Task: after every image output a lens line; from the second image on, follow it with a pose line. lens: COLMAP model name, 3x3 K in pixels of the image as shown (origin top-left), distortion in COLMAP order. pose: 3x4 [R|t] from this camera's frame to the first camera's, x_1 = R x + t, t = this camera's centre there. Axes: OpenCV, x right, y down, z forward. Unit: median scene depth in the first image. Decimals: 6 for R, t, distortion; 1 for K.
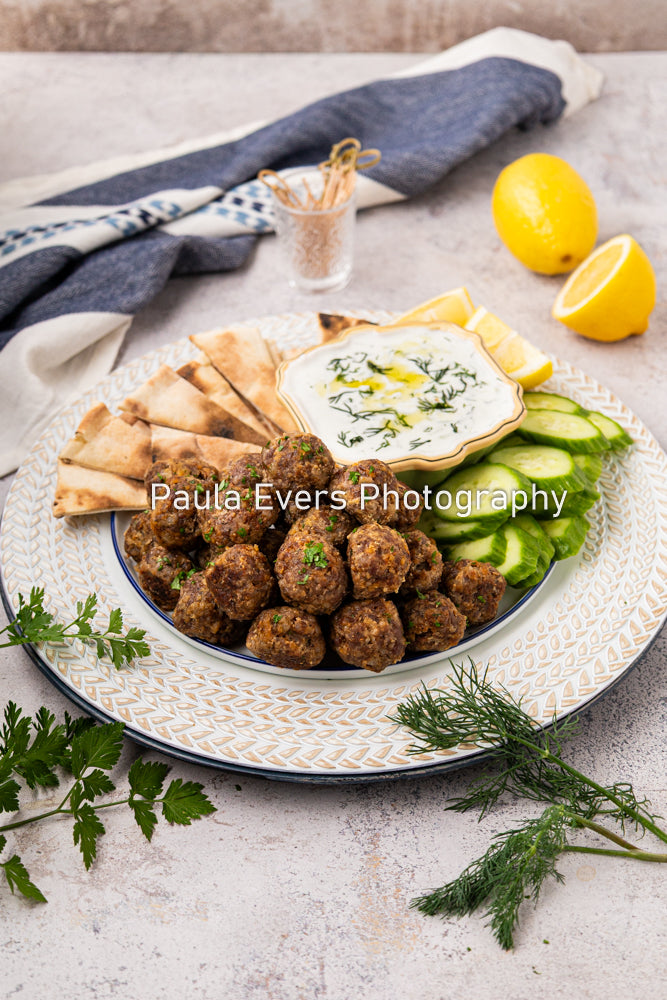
lens RADIAL K [[1846.0, 0, 348.1], [0, 1846.0, 399.2], [0, 0, 1]] dist [0.037899, 0.153074]
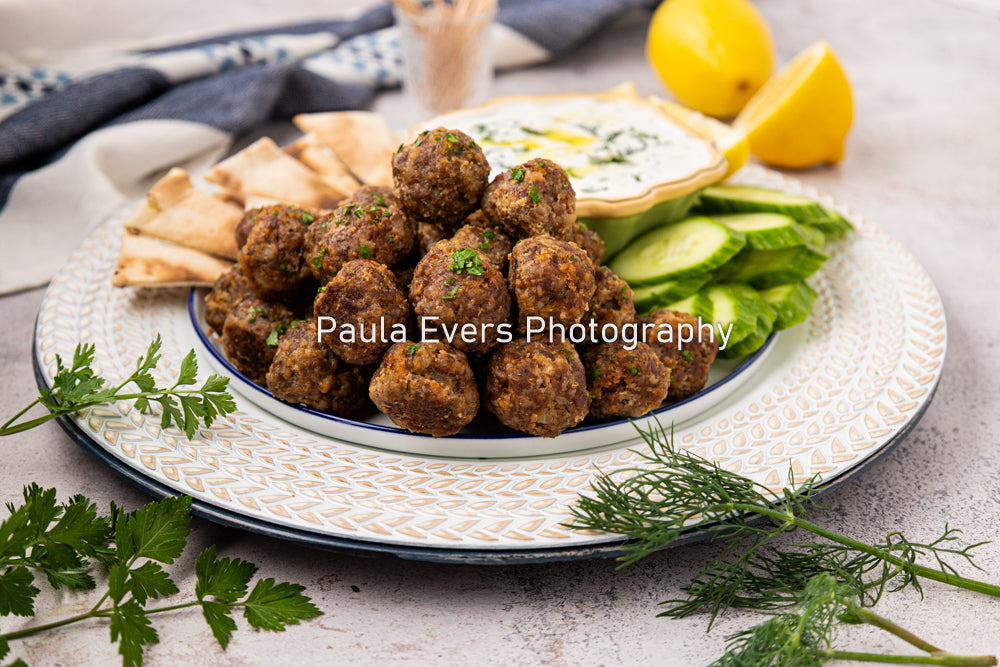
lens RADIAL K [[1671.3, 0, 494.9], [0, 1671.3, 279.0], [0, 0, 1]] dist [0.052392, 0.010298]
pose [[0.999341, 0.007636, 0.035487, -0.029220], [-0.000189, 0.978701, -0.205291, 0.218949], [-0.036299, 0.205149, 0.978057, 0.347653]]
